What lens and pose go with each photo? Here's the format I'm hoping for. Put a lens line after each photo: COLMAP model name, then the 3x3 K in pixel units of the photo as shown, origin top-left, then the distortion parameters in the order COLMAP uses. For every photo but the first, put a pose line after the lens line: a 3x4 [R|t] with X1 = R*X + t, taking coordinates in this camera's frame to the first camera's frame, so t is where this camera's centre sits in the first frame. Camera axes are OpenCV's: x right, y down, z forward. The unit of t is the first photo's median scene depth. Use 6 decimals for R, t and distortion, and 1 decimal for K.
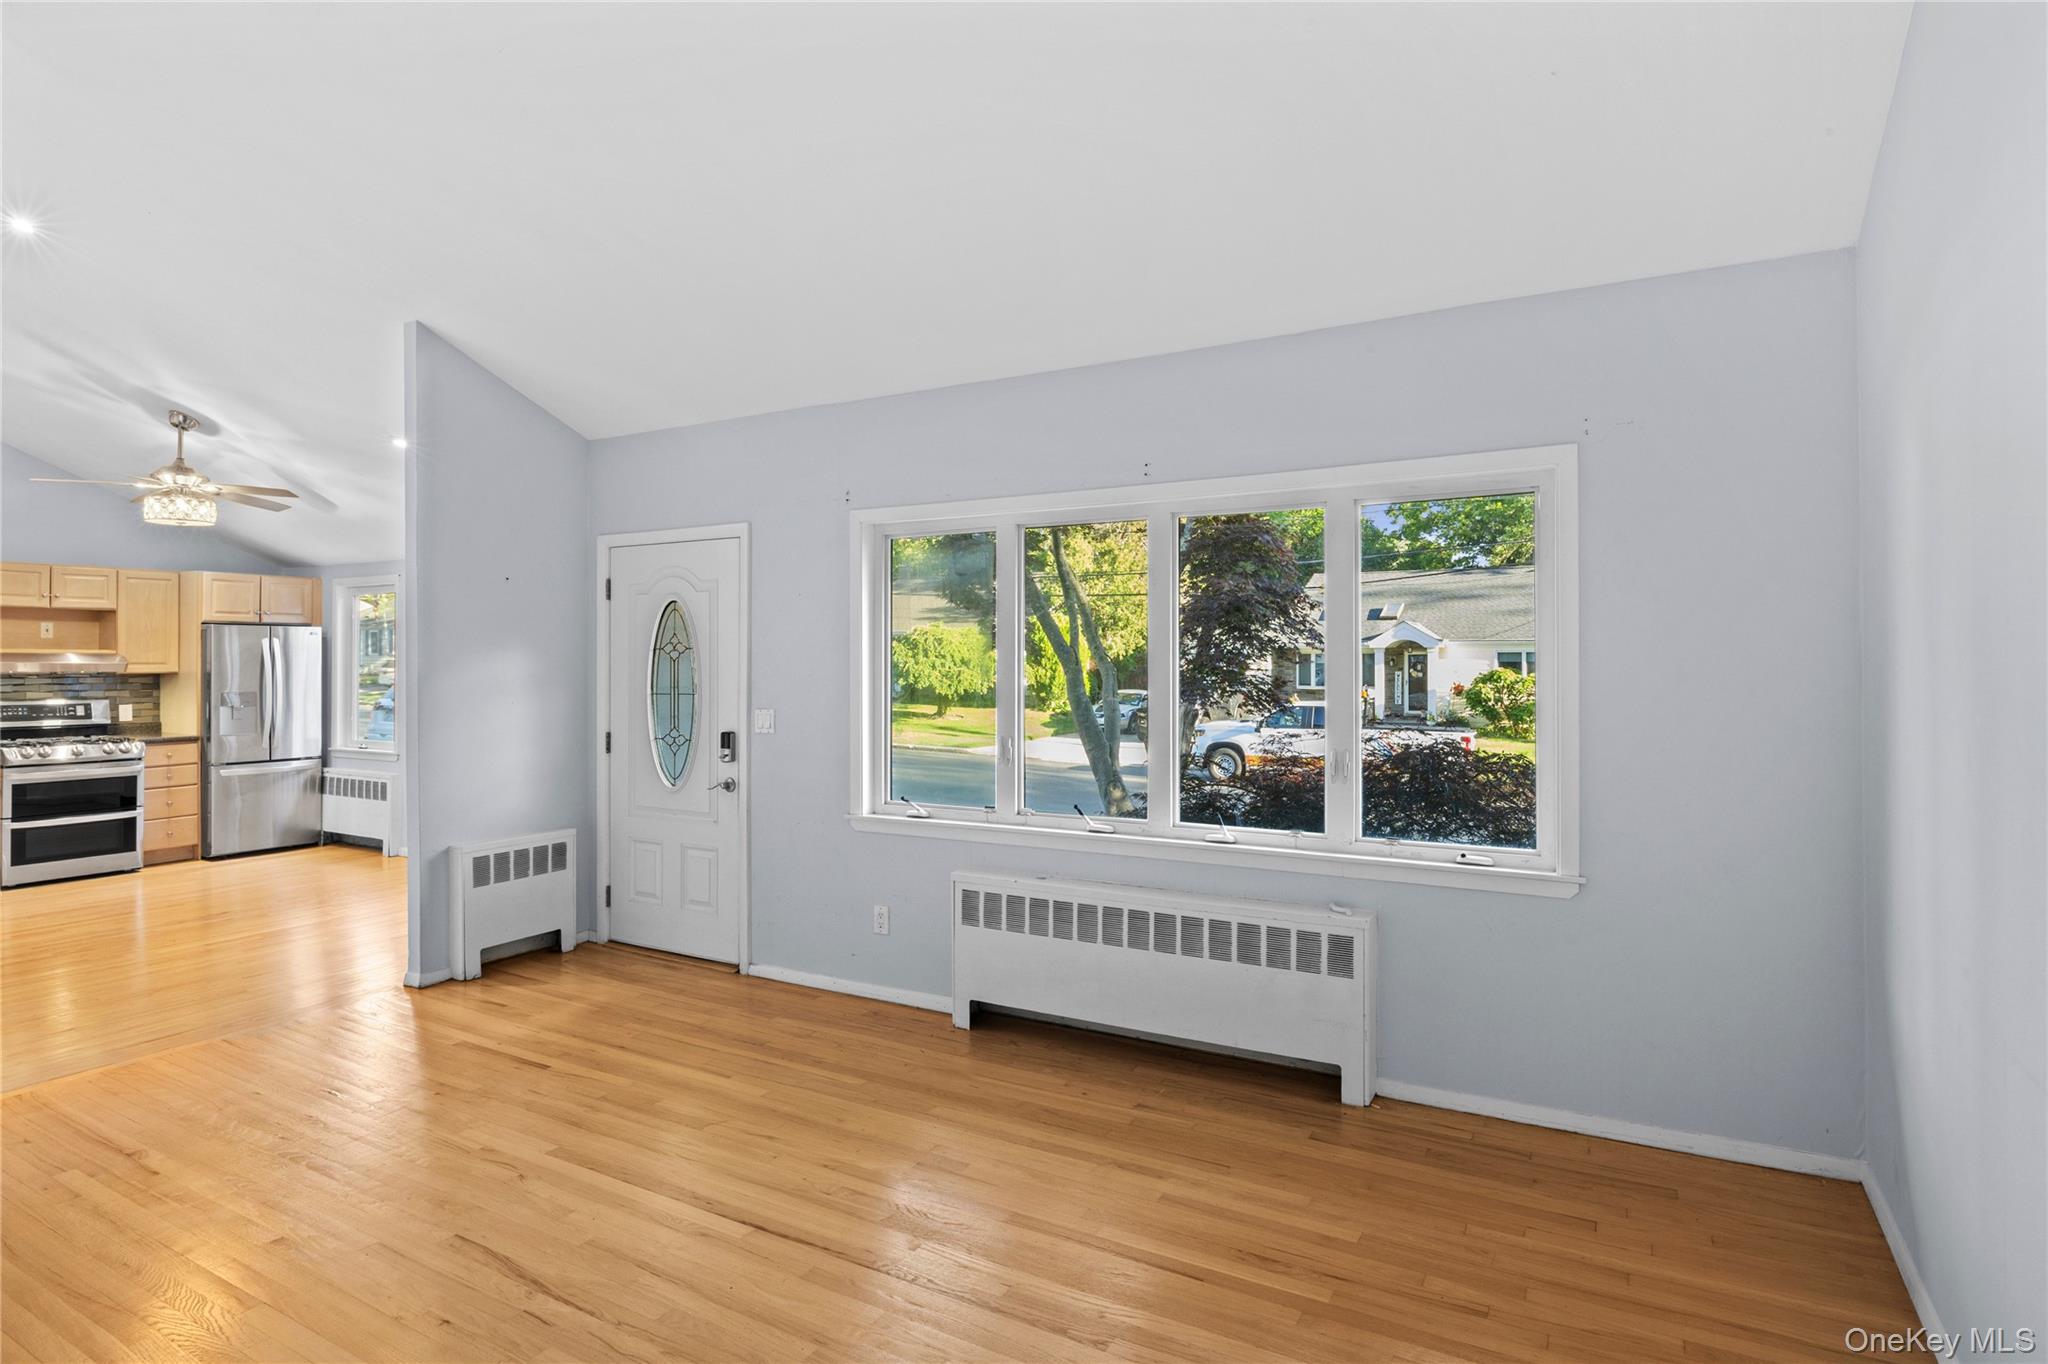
lens RADIAL K [[1085.8, 0, 1052.6], [0, 1085.8, 664.7], [0, 0, 1]] dist [-0.013415, 0.002071]
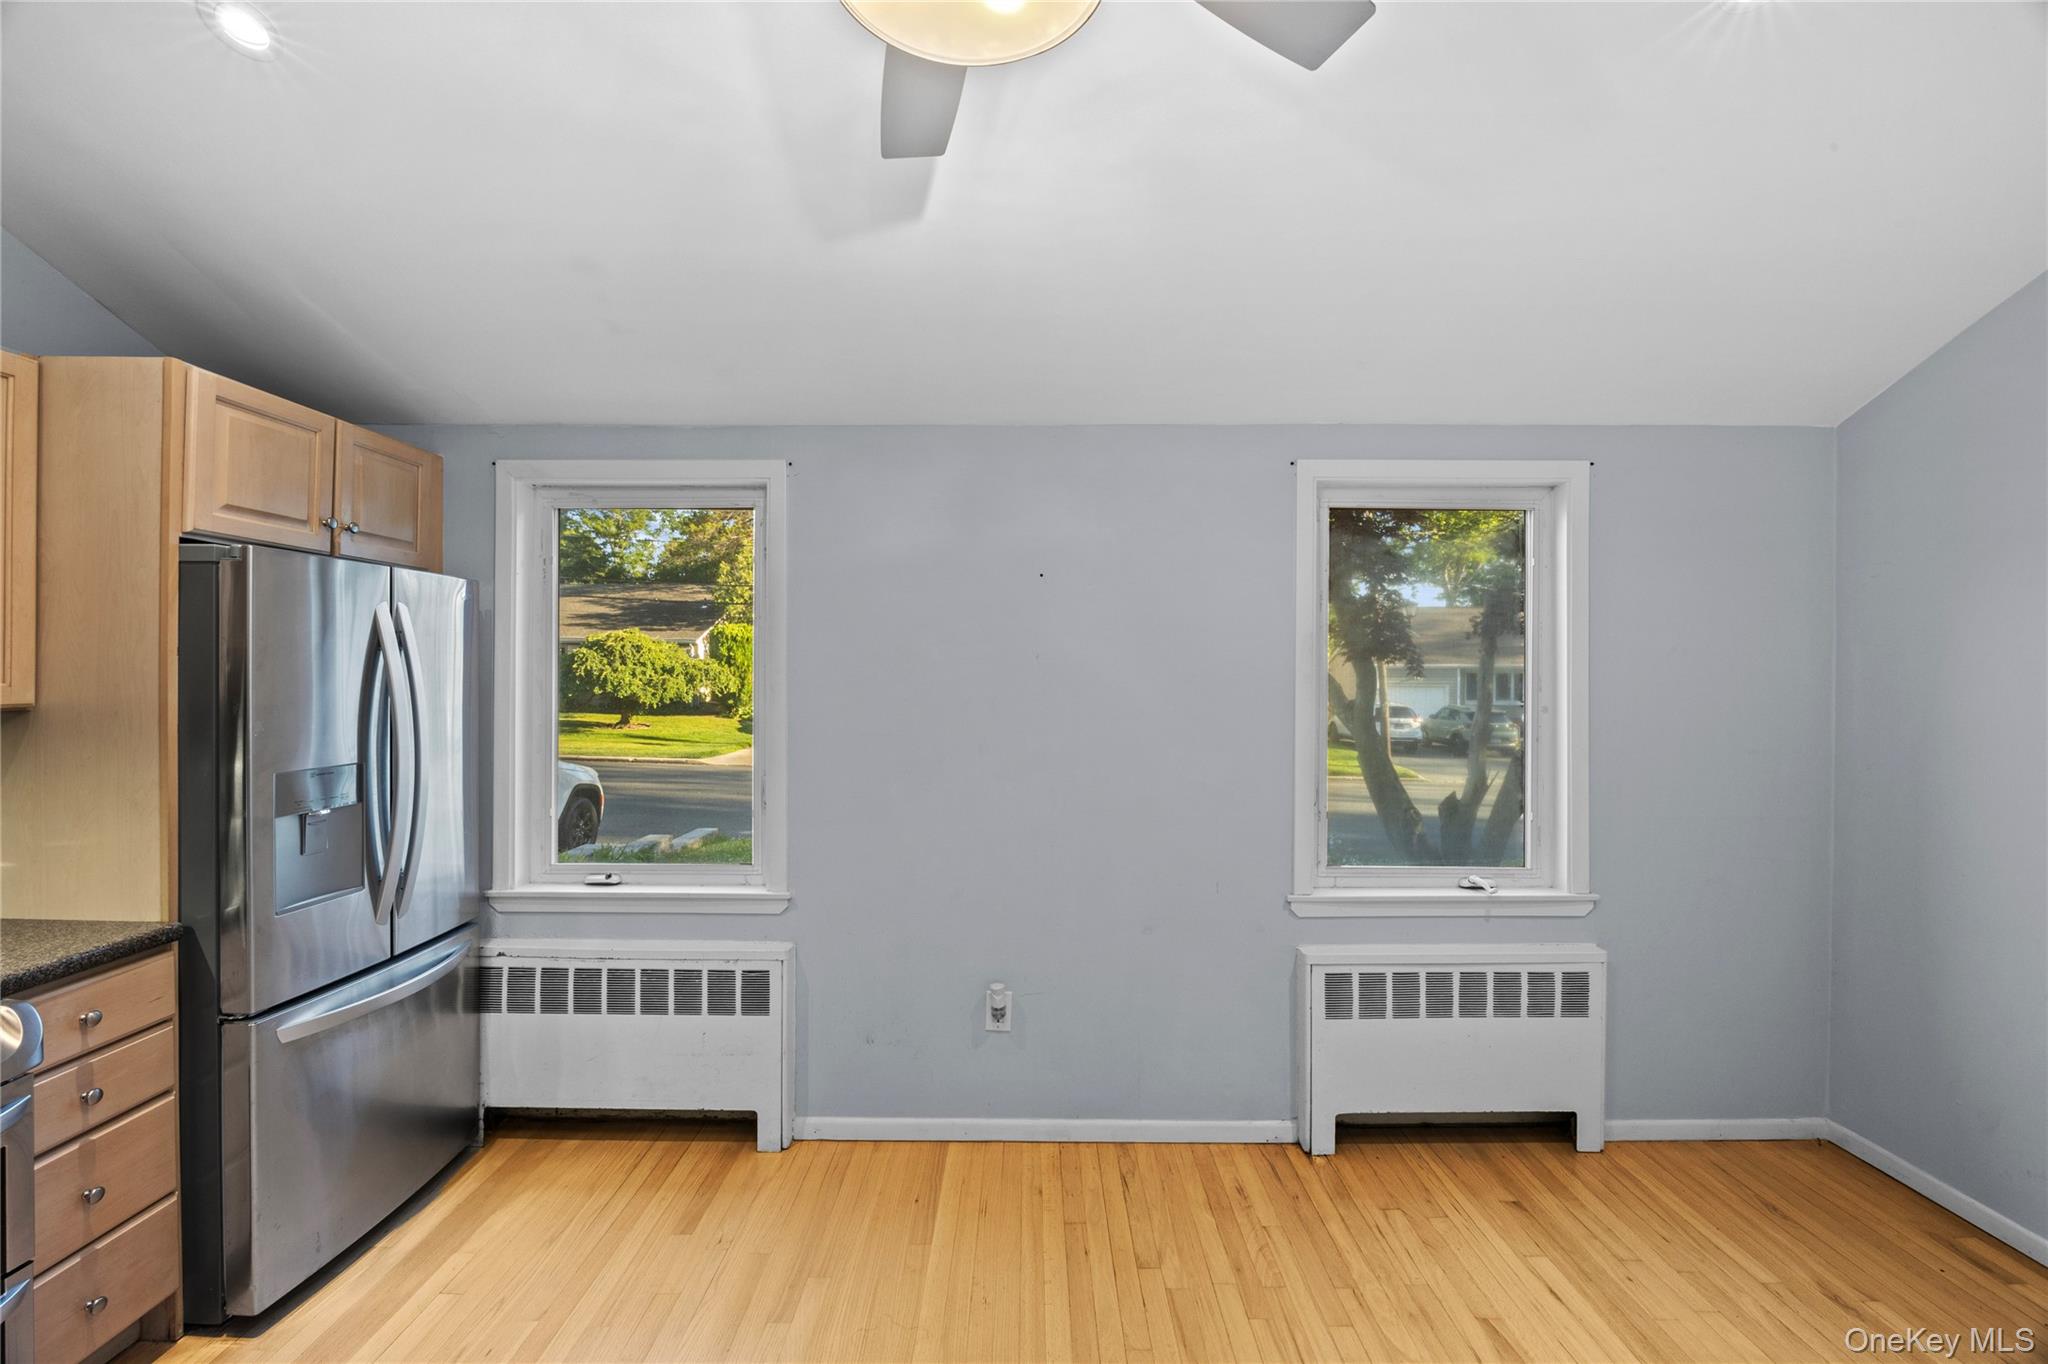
lens RADIAL K [[867.2, 0, 987.9], [0, 867.2, 660.1], [0, 0, 1]] dist [-0.007562, -0.000436]
pose [[0.893993, 0.010155, 0.447966, -1.081925], [-0.003762, 0.999878, -0.015160, -0.003434], [-0.448065, 0.011867, 0.893922, 1.062778]]
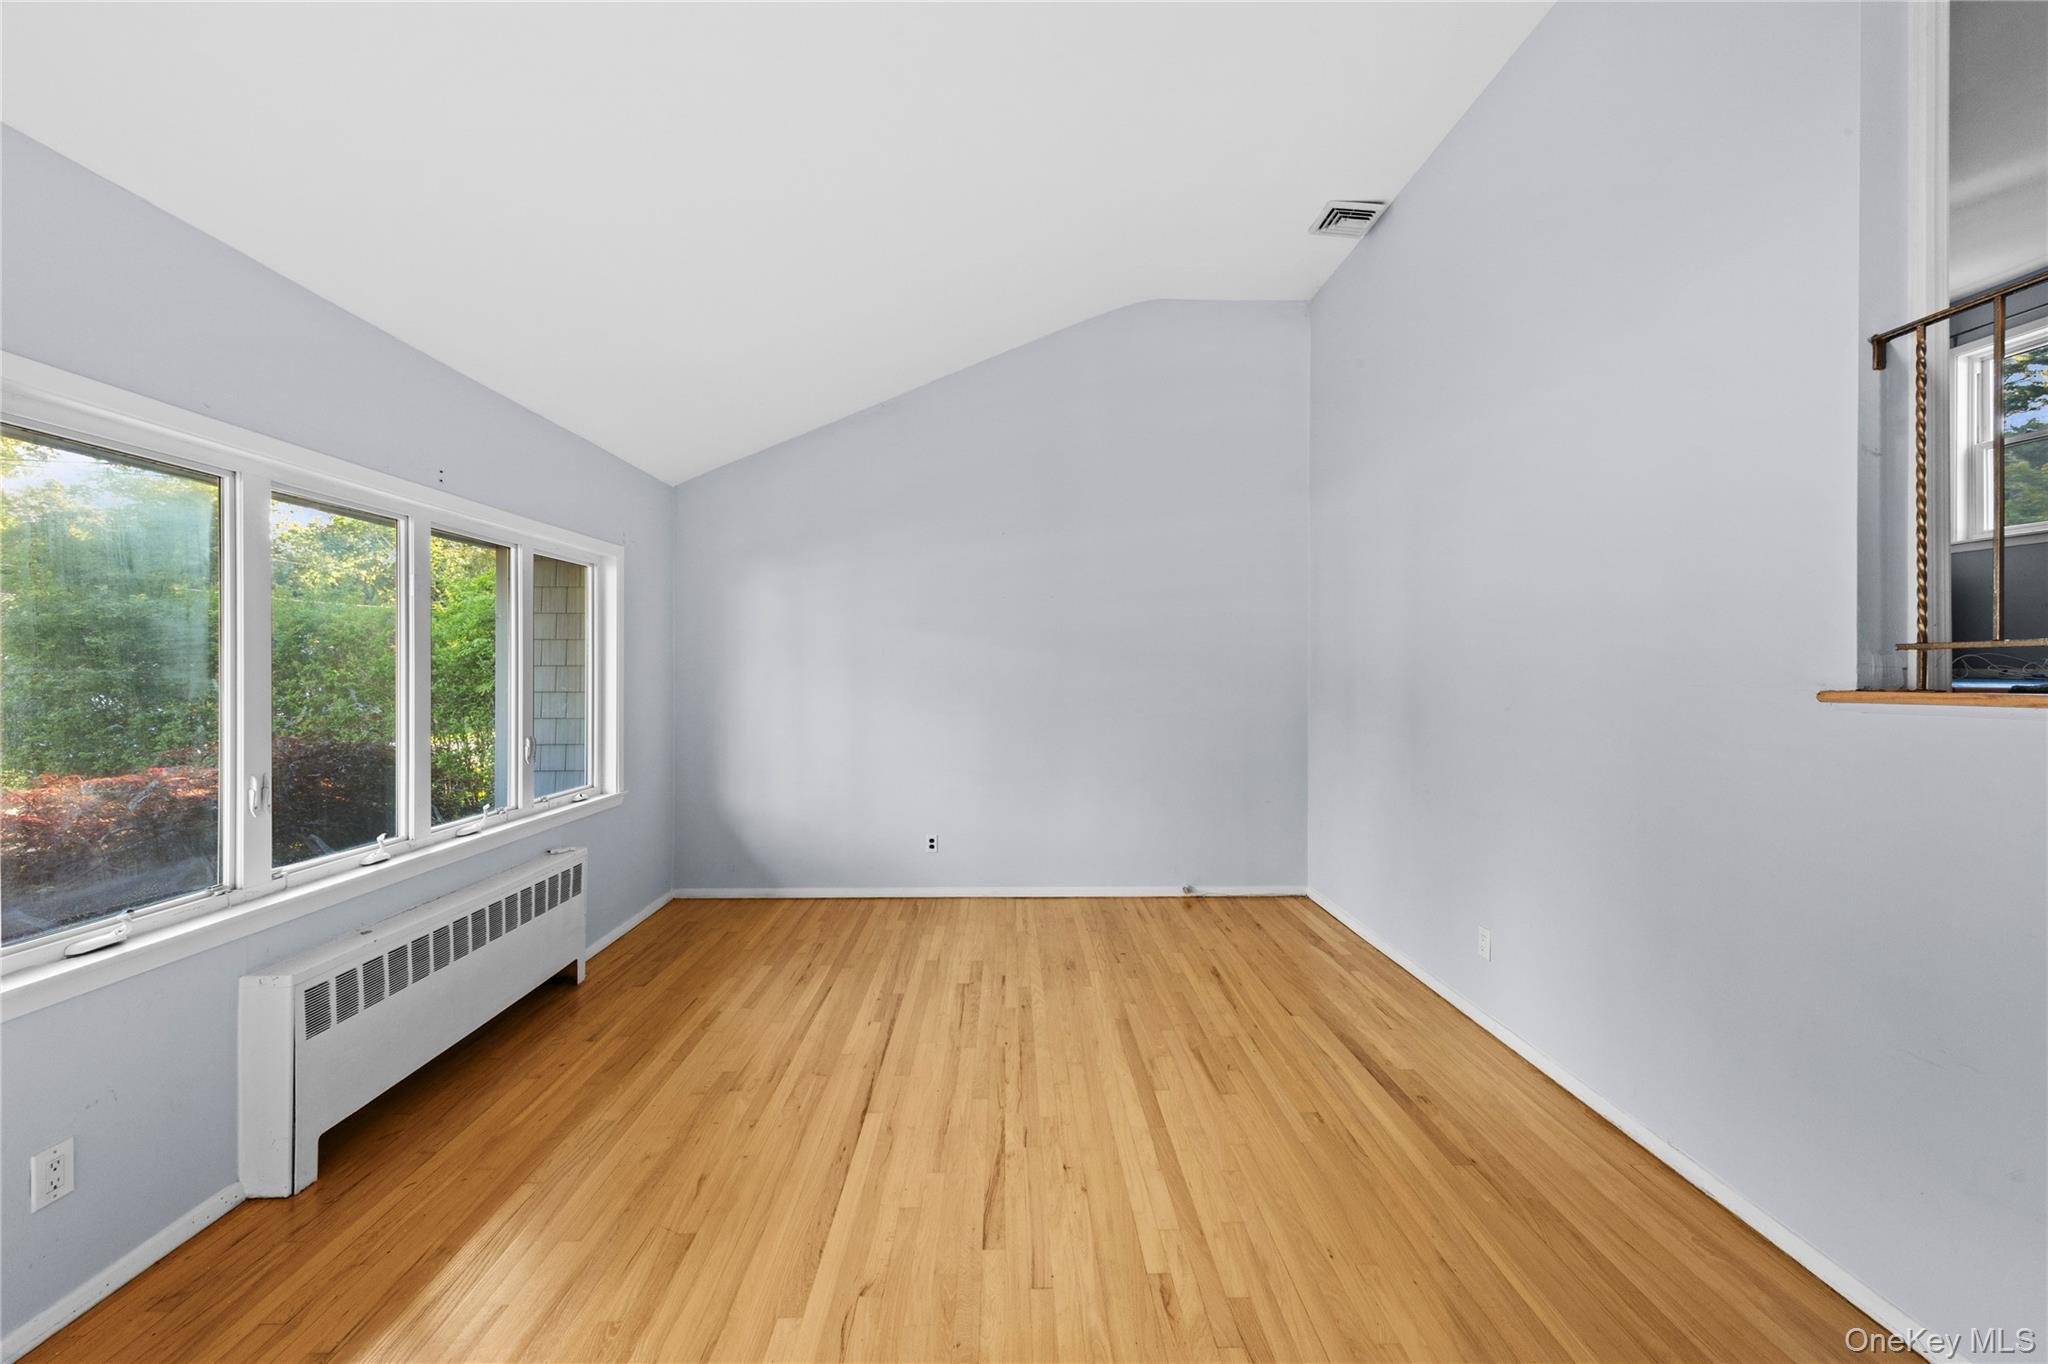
lens RADIAL K [[826.9, 0, 1017.8], [0, 826.9, 668.8], [0, 0, 1]] dist [0.010705, -0.000988]
pose [[-0.507327, 0.003776, 0.861746, -0.668843], [0.003768, 0.999991, -0.002163, -0.000421], [-0.861746, 0.002149, -0.507336, 0.740251]]
